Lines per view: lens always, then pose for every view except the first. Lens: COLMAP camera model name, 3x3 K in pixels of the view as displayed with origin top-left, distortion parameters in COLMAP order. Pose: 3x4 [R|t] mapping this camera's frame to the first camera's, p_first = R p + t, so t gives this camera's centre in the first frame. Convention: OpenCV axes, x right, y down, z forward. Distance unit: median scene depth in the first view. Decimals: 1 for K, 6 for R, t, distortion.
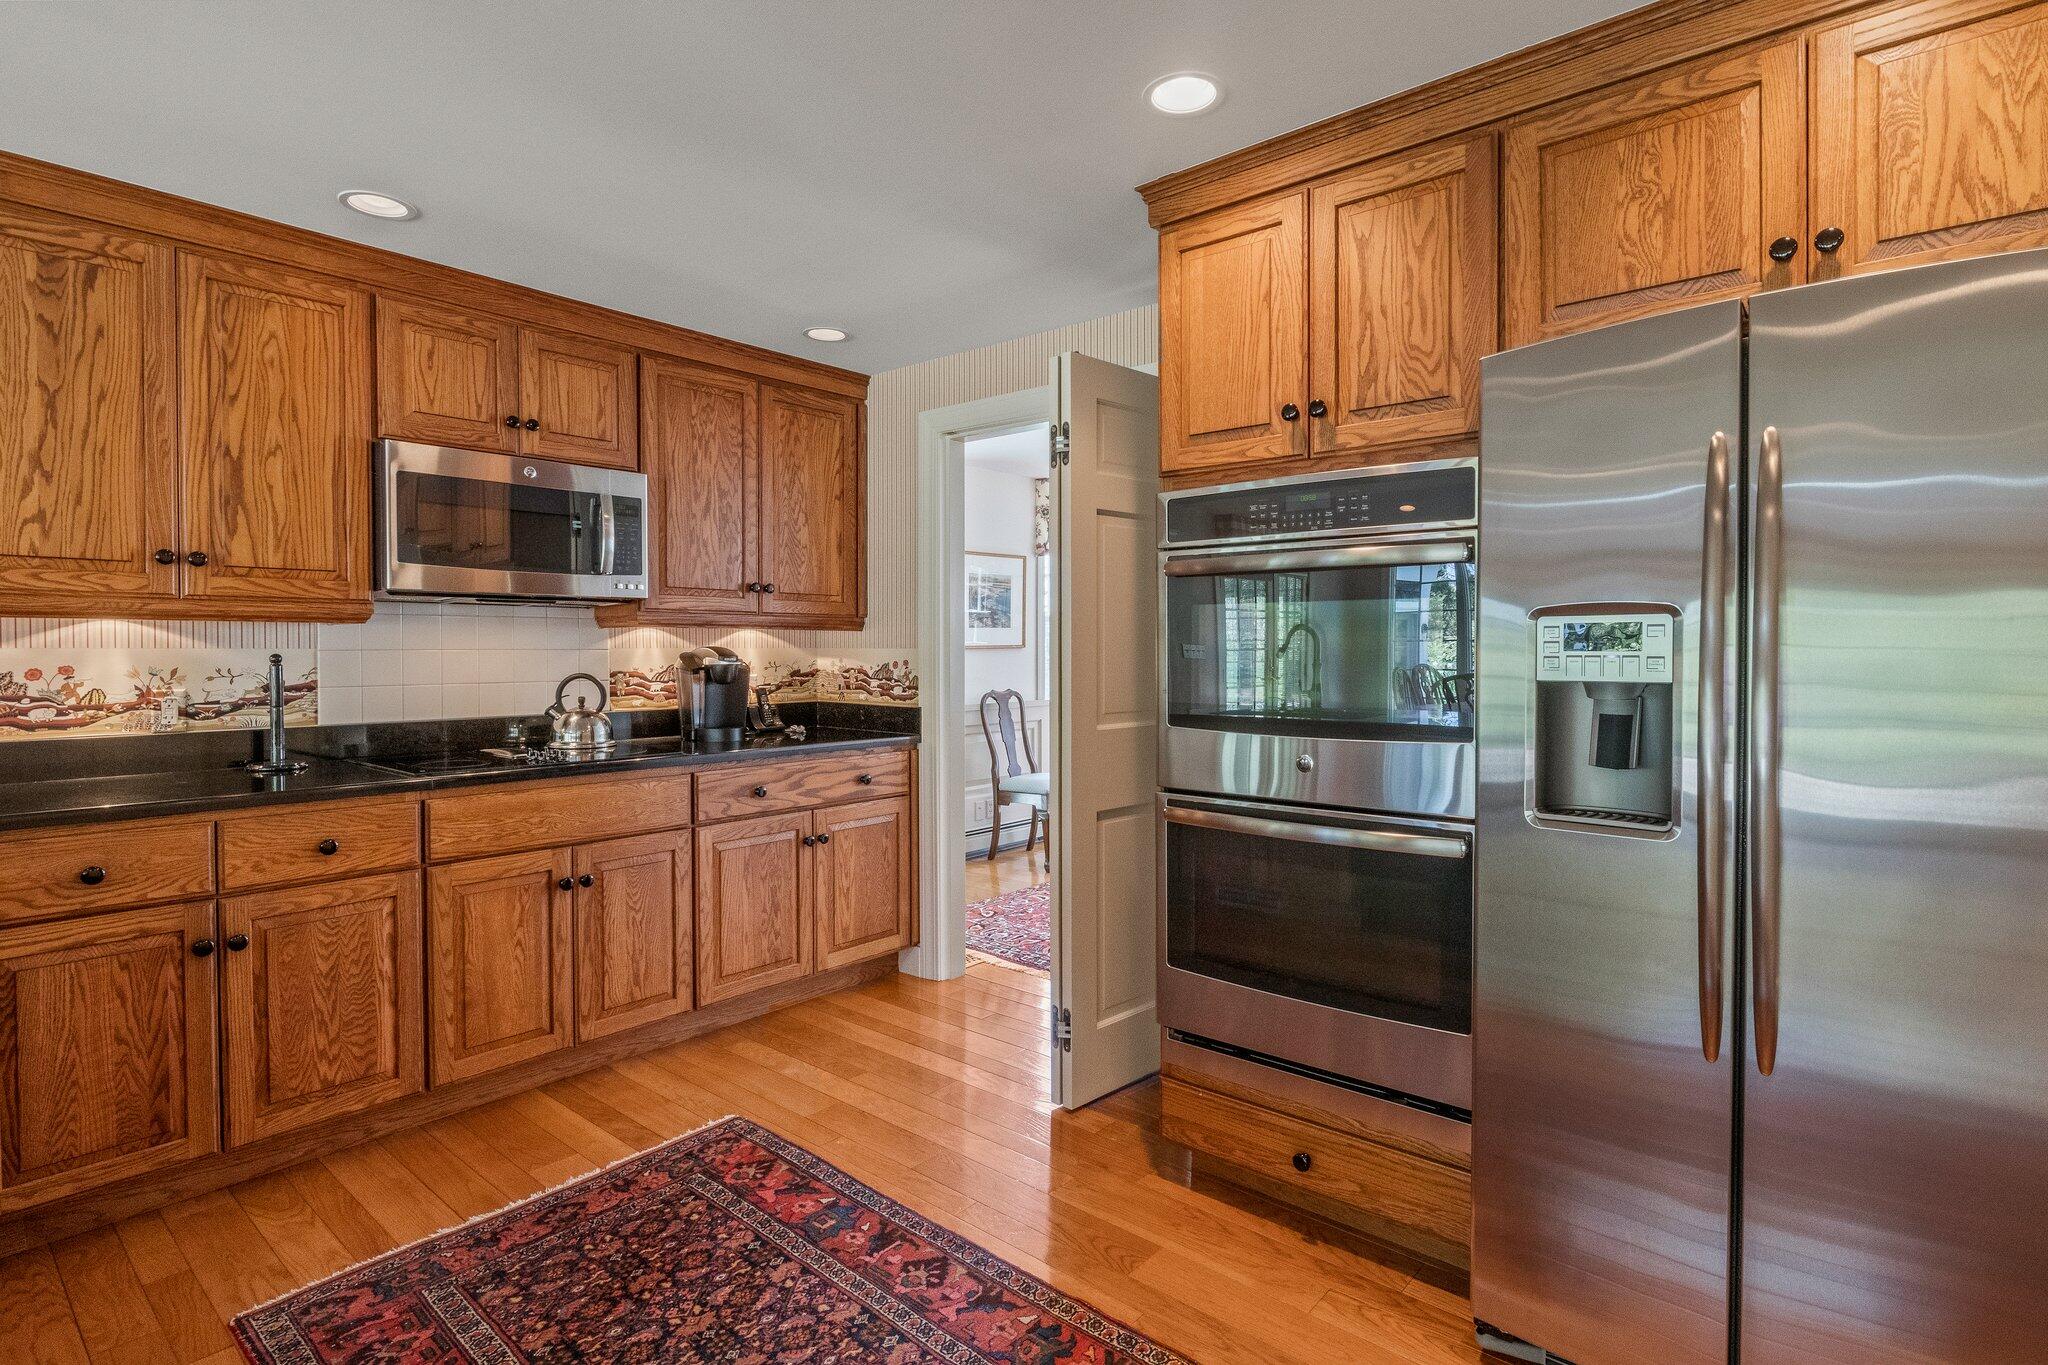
lens RADIAL K [[1022.6, 0, 1029.5], [0, 1022.6, 664.2], [0, 0, 1]] dist [-0.007497, -0.001208]
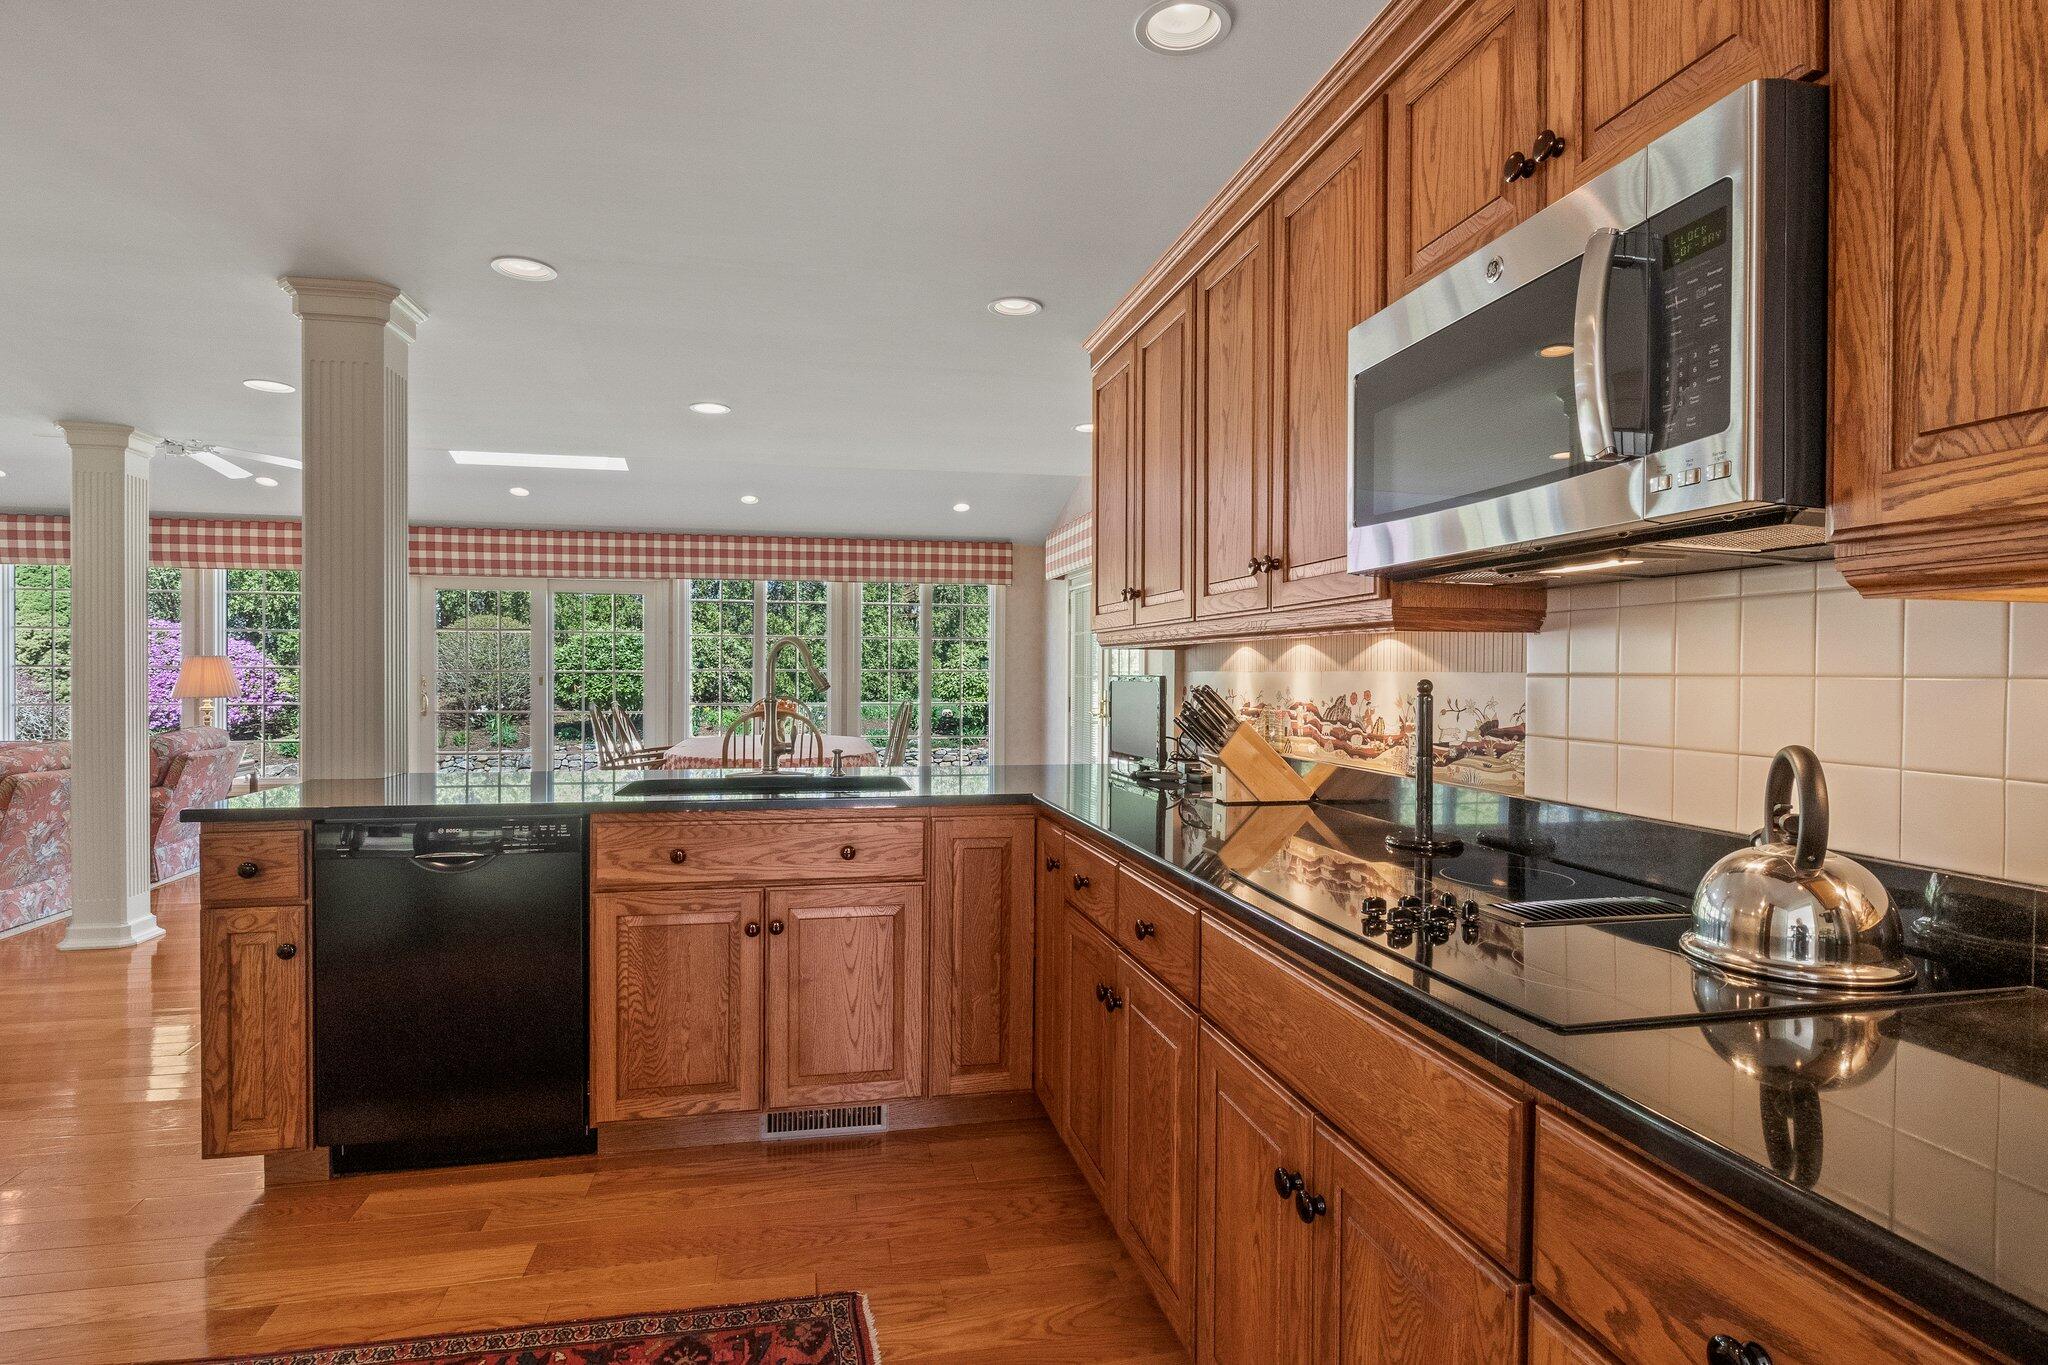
lens RADIAL K [[1022.6, 0, 1011.2], [0, 1022.6, 686.2], [0, 0, 1]] dist [-0.007497, -0.001208]
pose [[-0.598586, 0.010045, -0.800996, -0.014788], [-0.017329, 0.999525, 0.025485, -0.019188], [0.800871, 0.029136, -0.598127, 1.241734]]
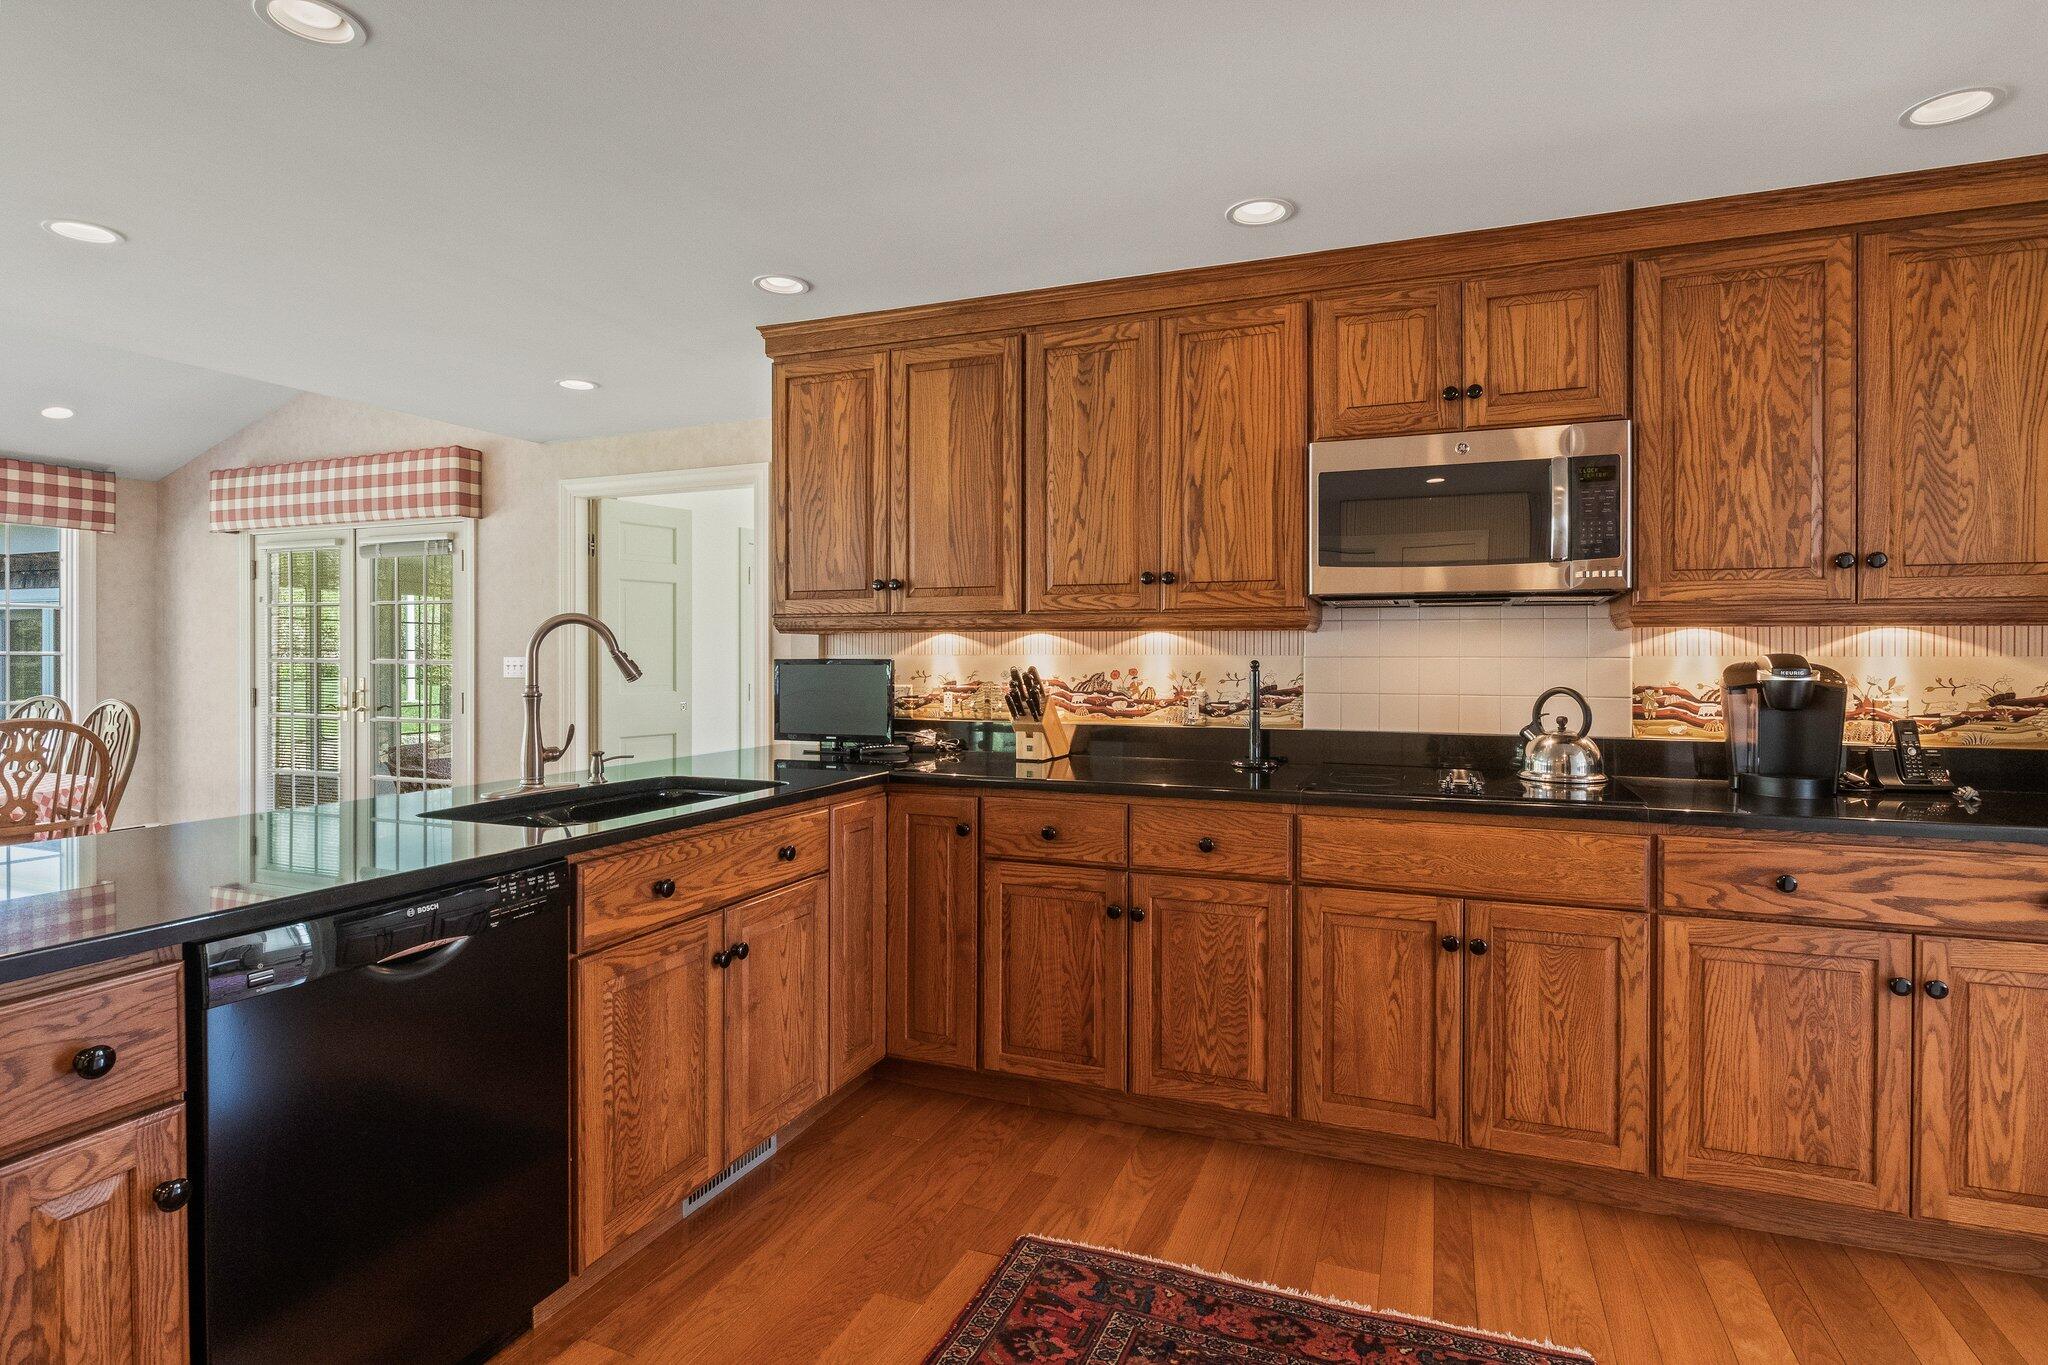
lens RADIAL K [[1022.6, 0, 1031.9], [0, 1022.6, 658.9], [0, 0, 1]] dist [-0.007497, -0.001208]
pose [[0.328224, 0.004951, -0.944587, 0.220551], [-0.017002, 0.999855, -0.000667, -0.007074], [0.944447, 0.016279, 0.328261, 0.435673]]
